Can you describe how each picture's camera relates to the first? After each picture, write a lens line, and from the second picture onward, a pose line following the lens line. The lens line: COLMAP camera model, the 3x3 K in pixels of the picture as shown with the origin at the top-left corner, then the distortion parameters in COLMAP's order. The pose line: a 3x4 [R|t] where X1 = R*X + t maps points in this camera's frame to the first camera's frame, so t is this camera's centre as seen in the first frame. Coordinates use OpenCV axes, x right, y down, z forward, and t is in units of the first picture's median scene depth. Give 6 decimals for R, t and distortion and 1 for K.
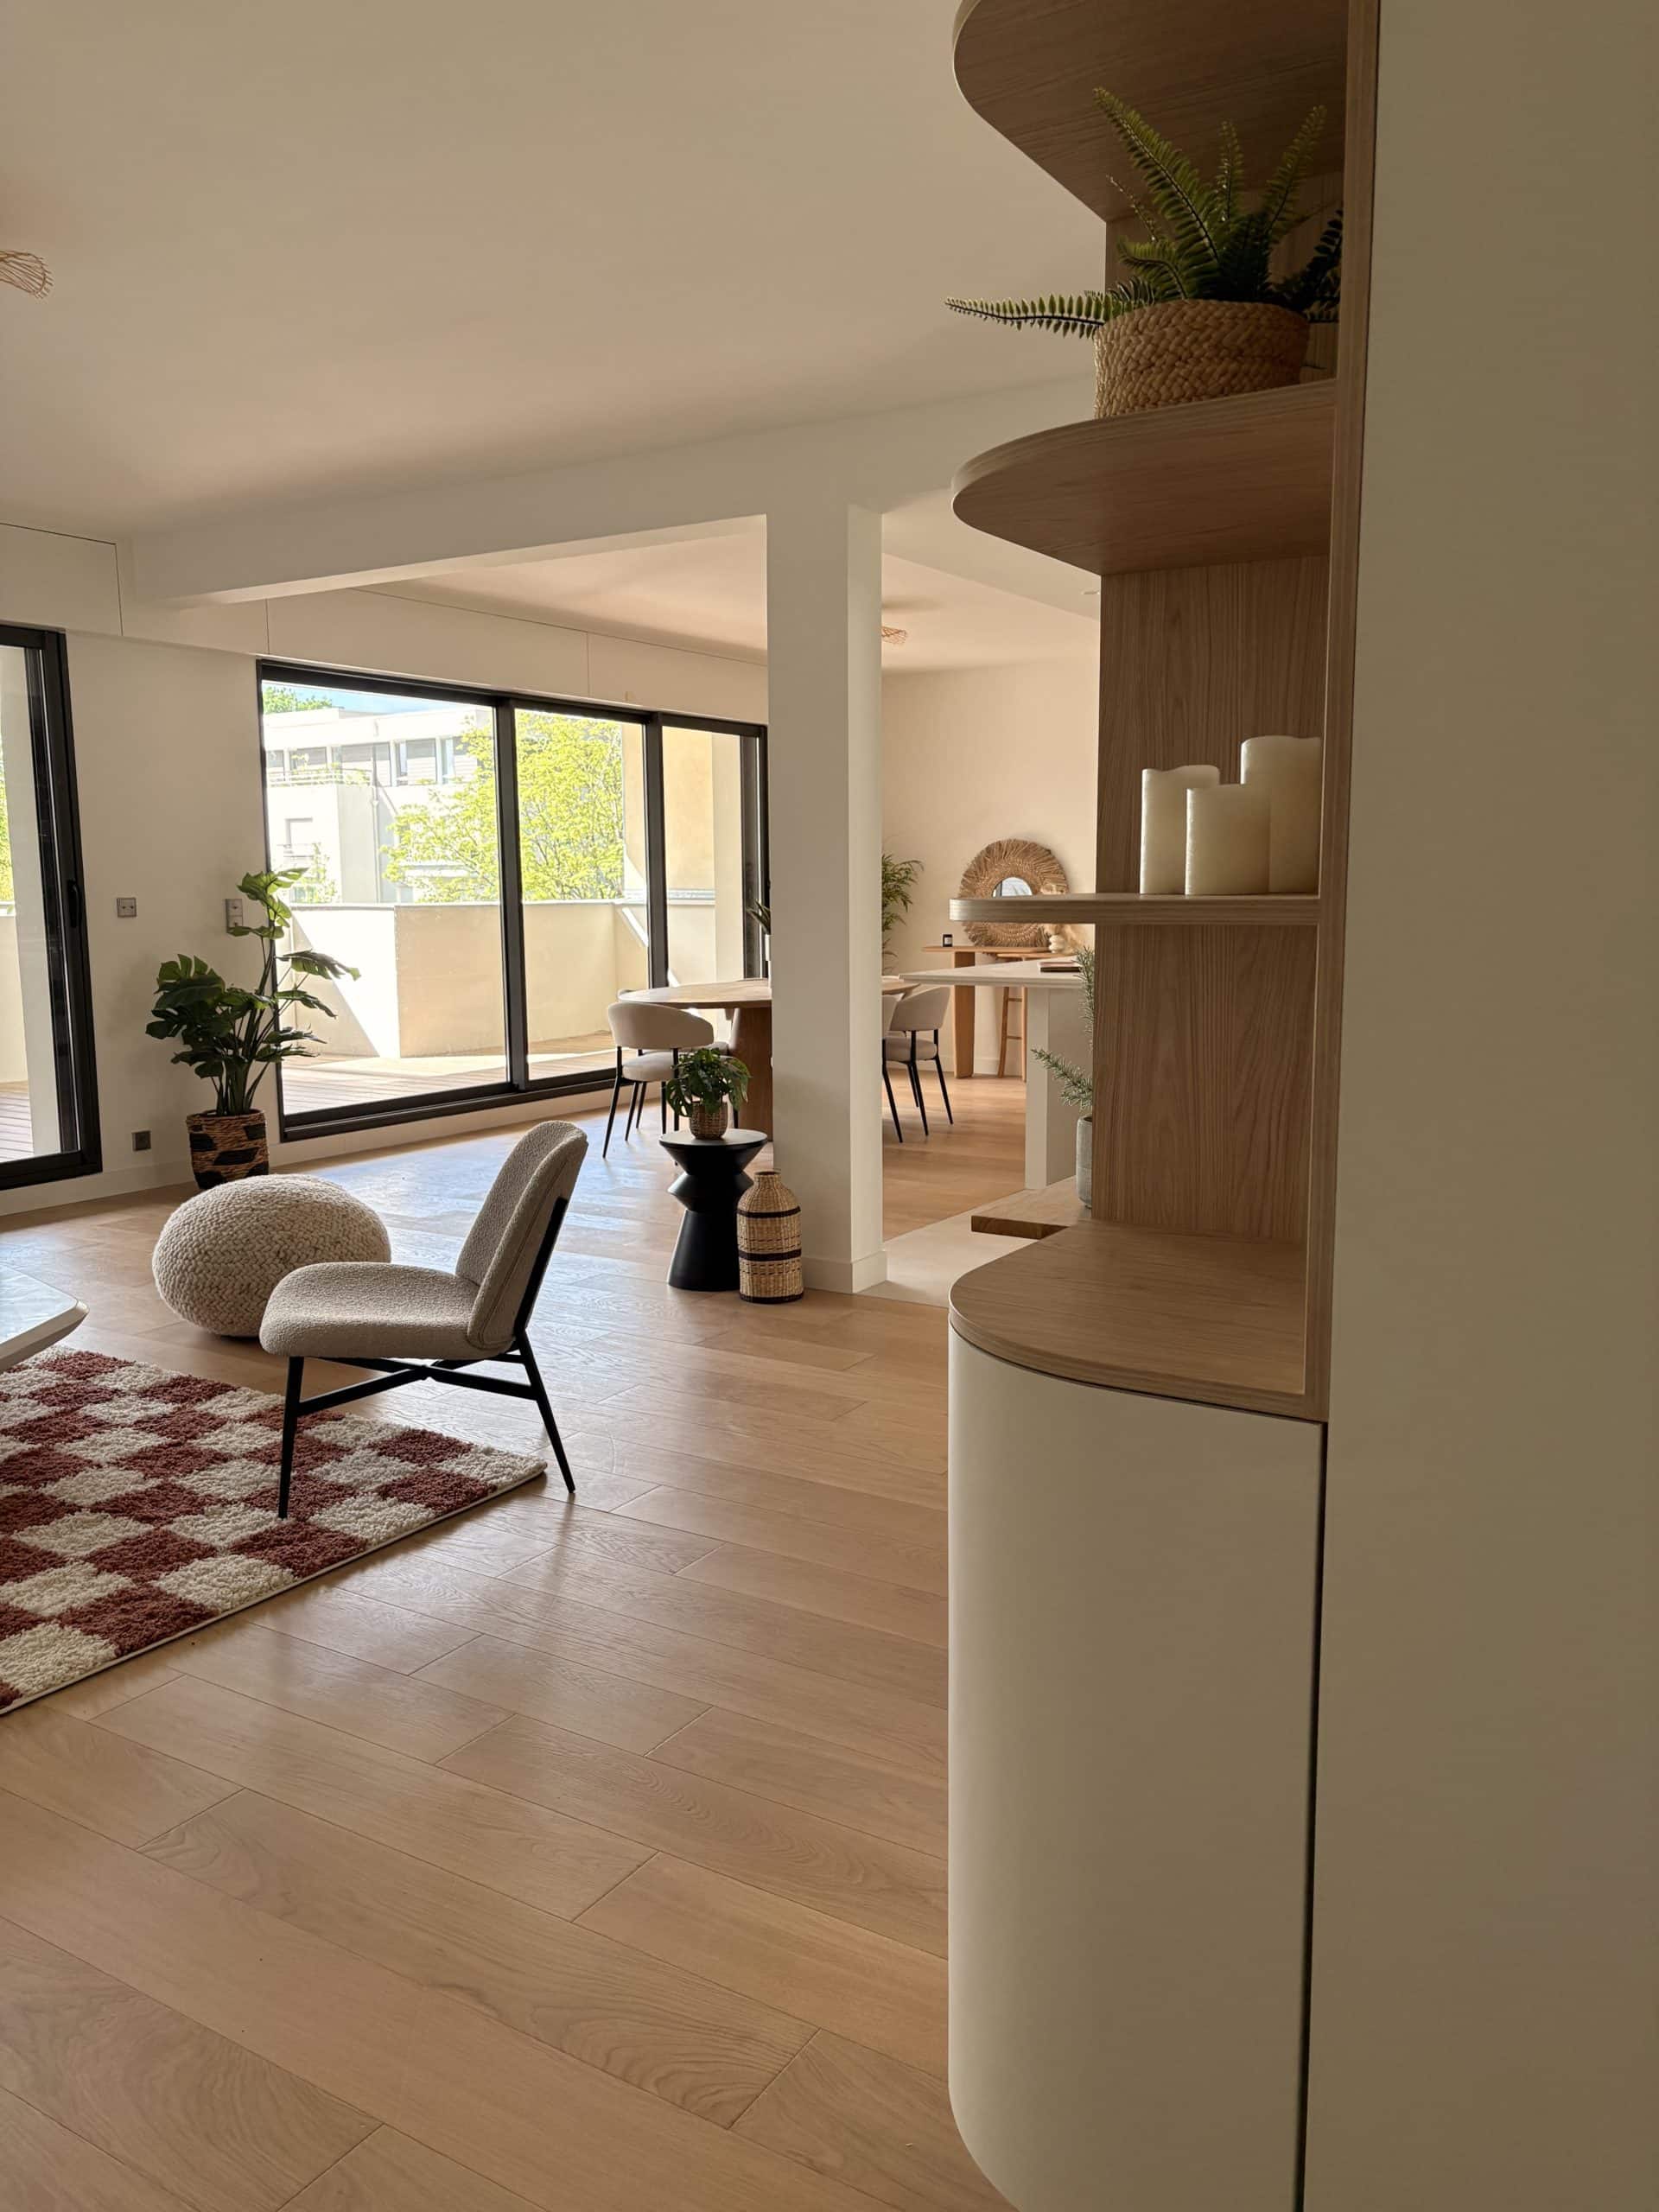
lens RADIAL K [[1674.5, 0, 829.5], [0, 1674.5, 1106.0], [0, 0, 1]] dist [0.012027, 0.002297]
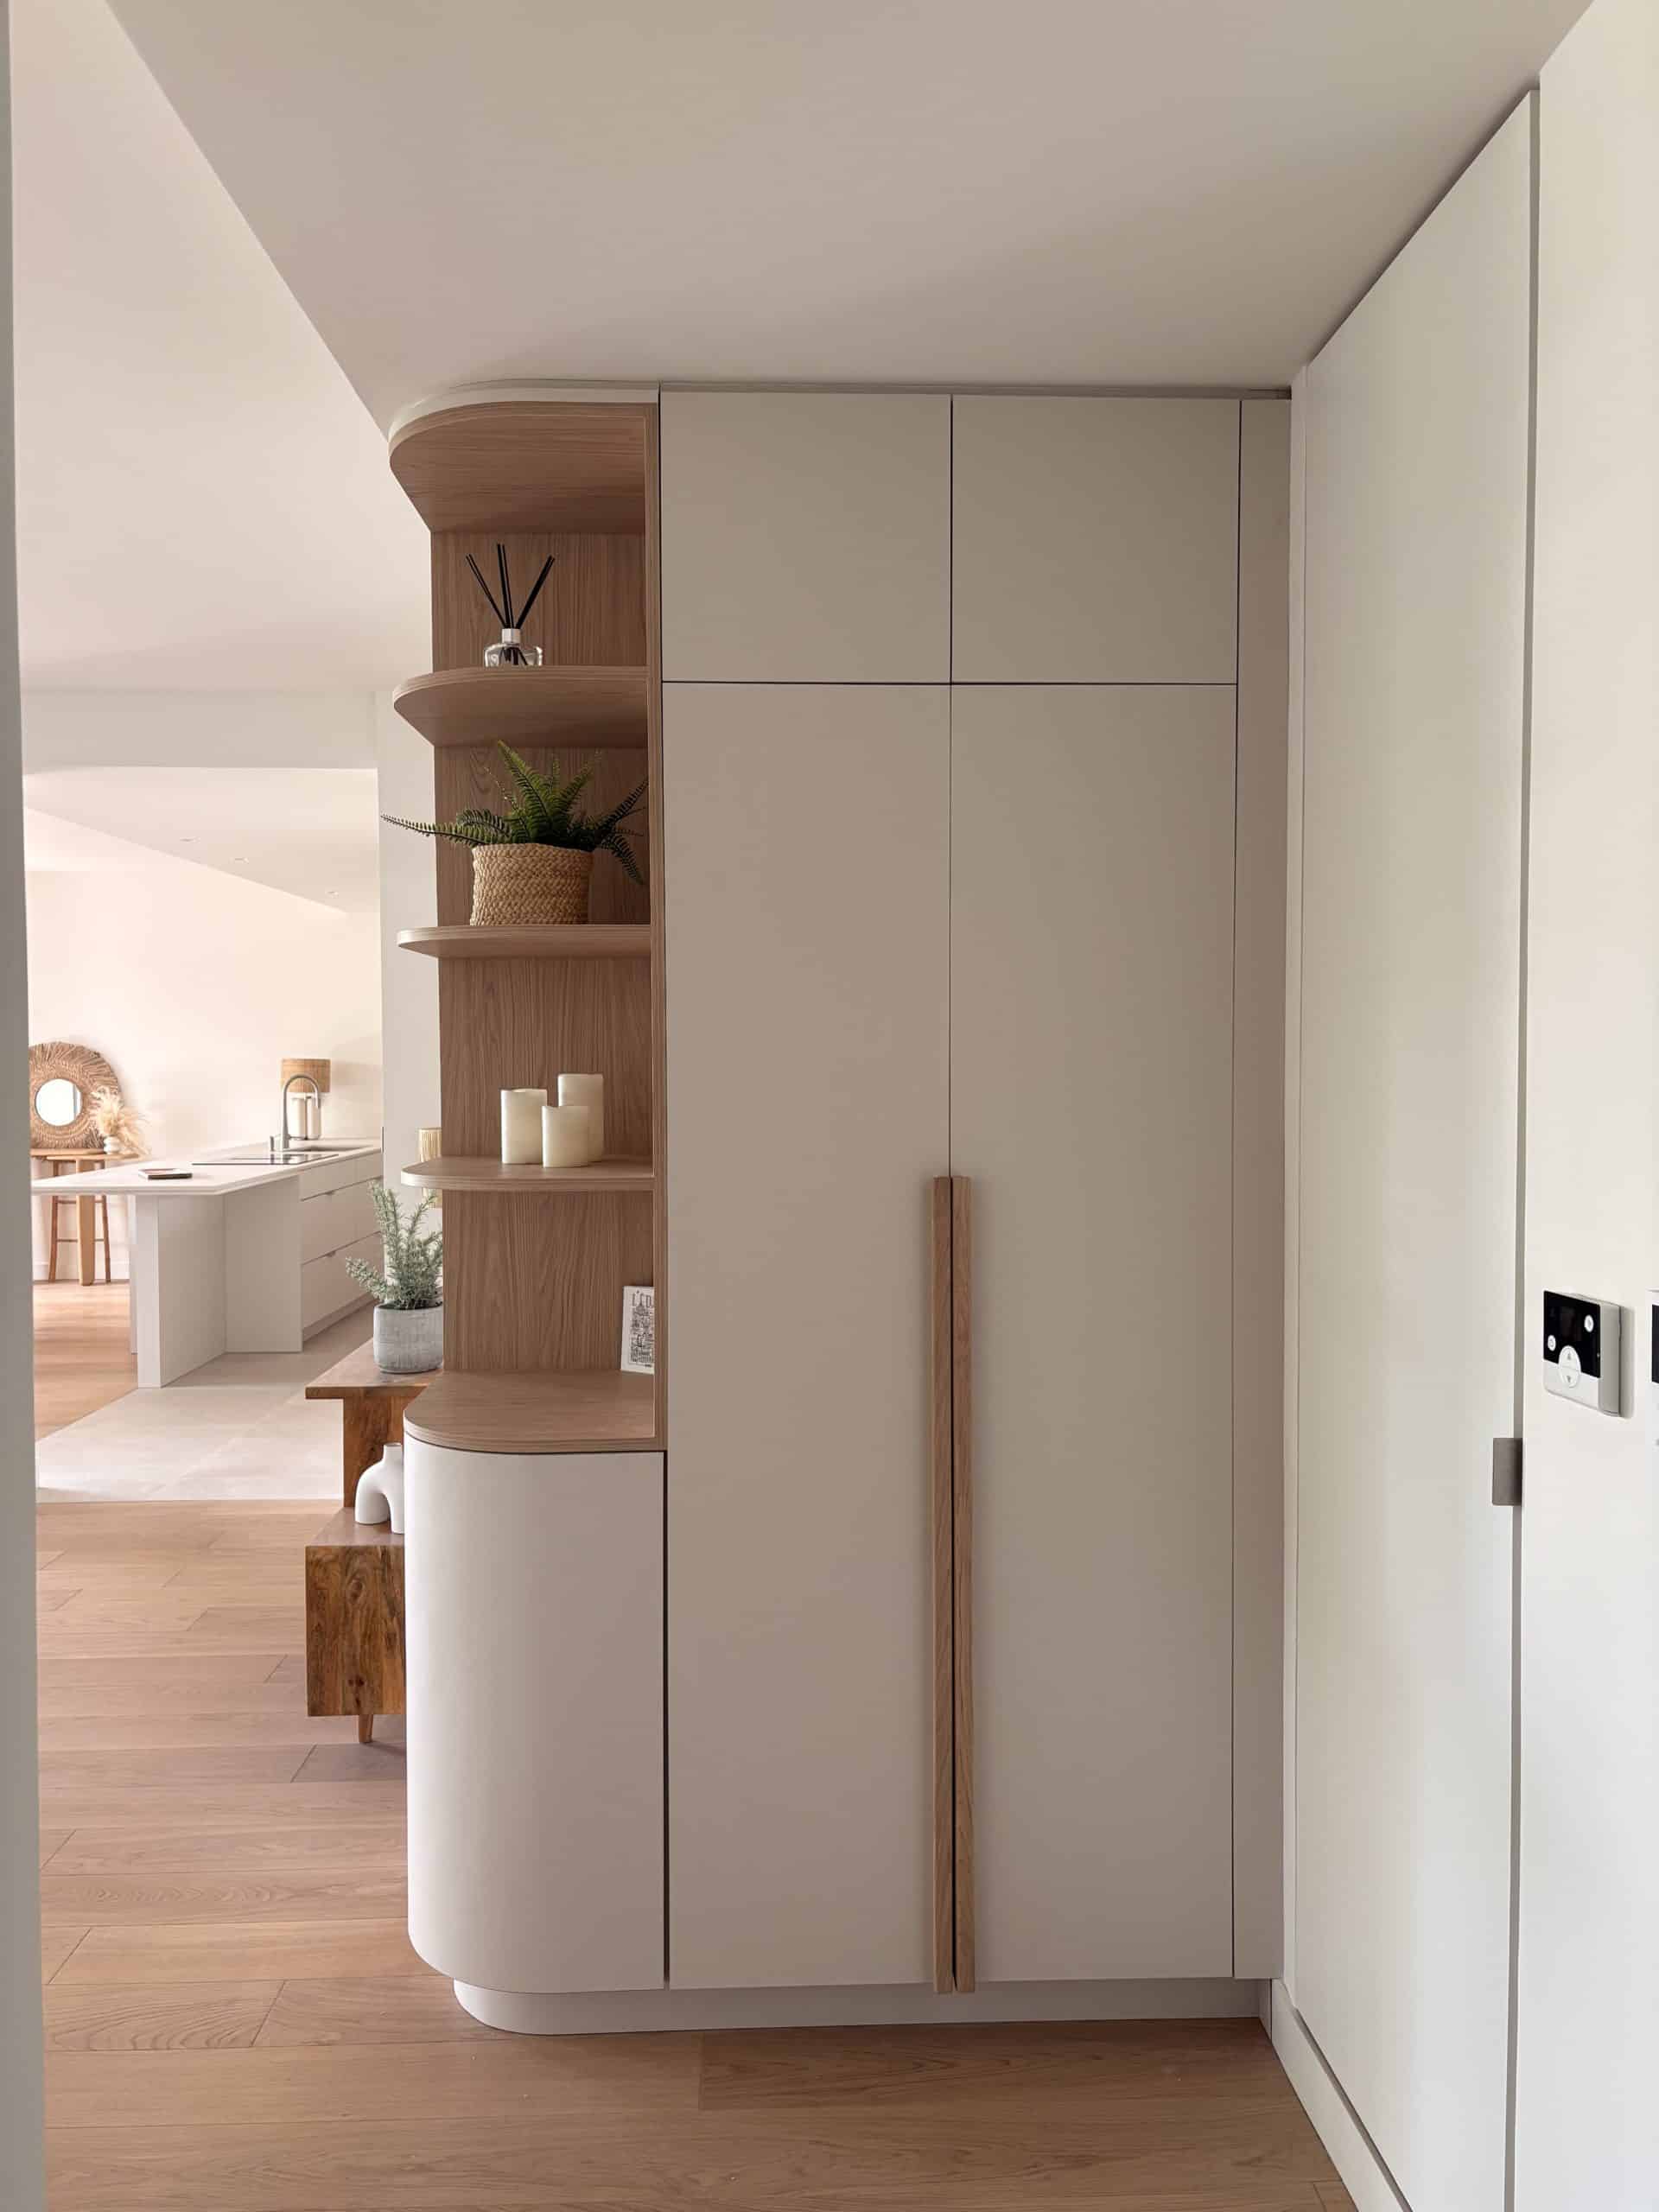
lens RADIAL K [[1674.5, 0, 829.5], [0, 1674.5, 1106.0], [0, 0, 1]] dist [0.012027, 0.002297]
pose [[0.831919, -0.011792, 0.554771, -0.394183], [0.071512, 0.993715, -0.086115, -0.014971], [-0.550269, 0.111314, 0.827534, -0.473499]]
